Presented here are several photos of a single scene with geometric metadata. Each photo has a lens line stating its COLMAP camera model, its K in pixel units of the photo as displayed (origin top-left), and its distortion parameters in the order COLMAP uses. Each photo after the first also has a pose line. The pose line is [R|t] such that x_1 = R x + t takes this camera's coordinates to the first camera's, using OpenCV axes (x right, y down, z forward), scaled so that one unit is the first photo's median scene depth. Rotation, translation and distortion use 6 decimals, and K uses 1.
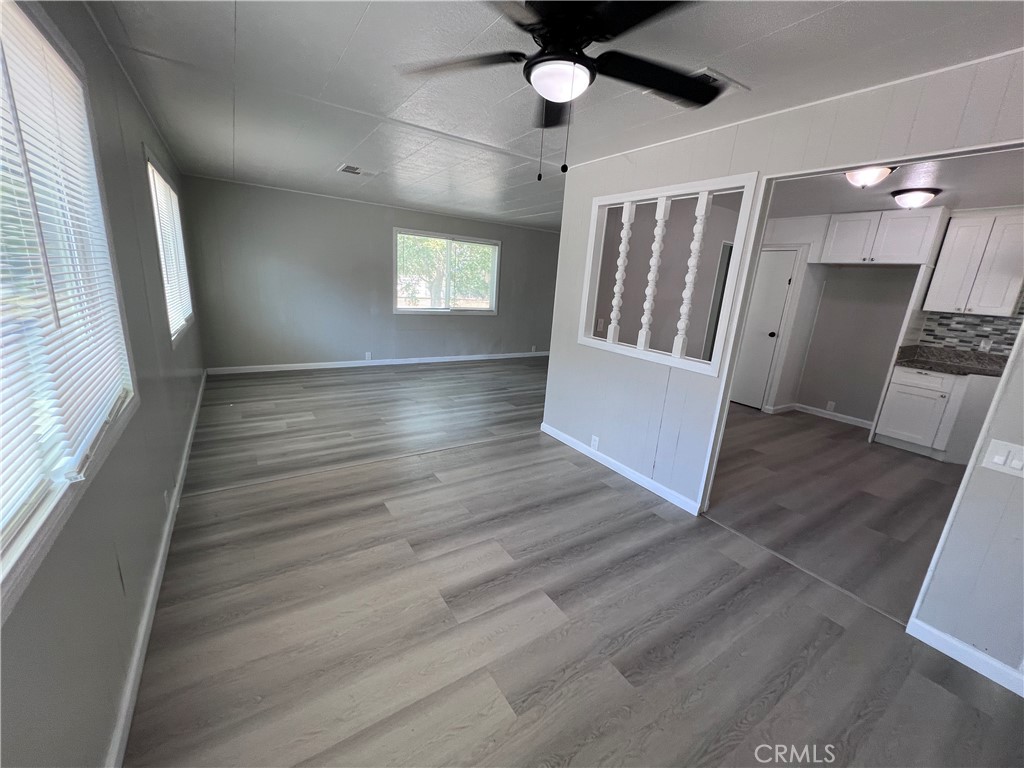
lens RADIAL K [[409.4, 0, 513.4], [0, 409.4, 384.9], [0, 0, 1]] dist [-0.000435, 0.000527]
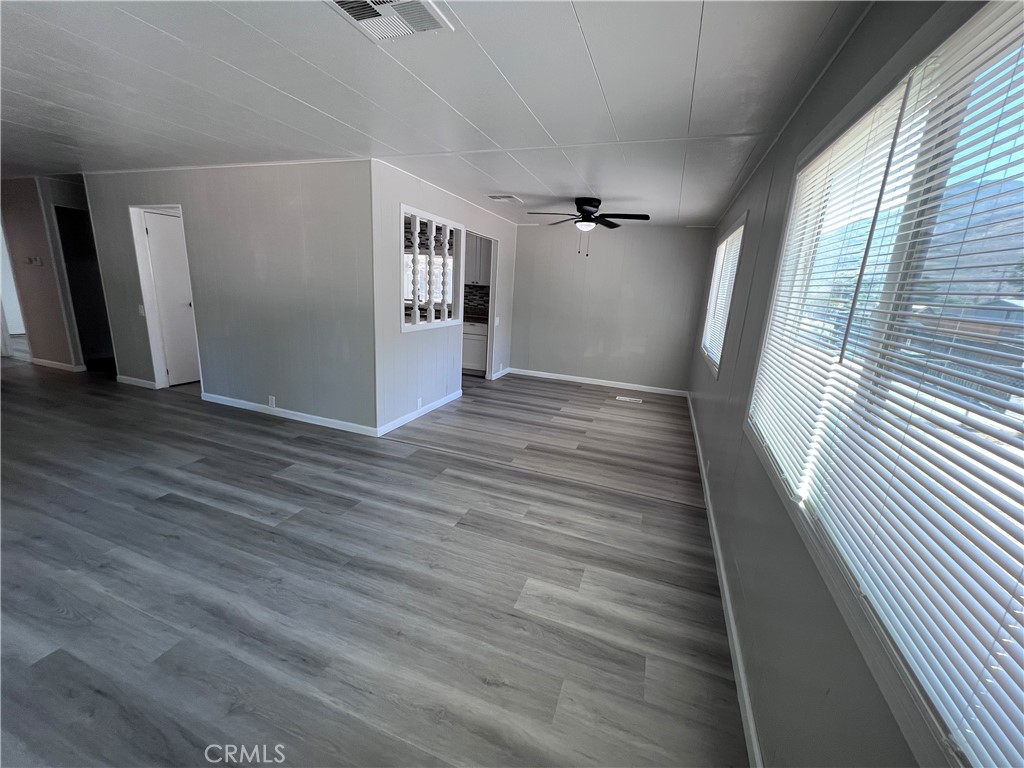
lens RADIAL K [[409.4, 0, 513.4], [0, 409.4, 384.9], [0, 0, 1]] dist [-0.000435, 0.000527]
pose [[-0.584620, -0.291479, 0.757139, -0.989926], [0.109151, 0.896491, 0.429406, -0.459325], [-0.803931, 0.333682, -0.492292, 1.473716]]
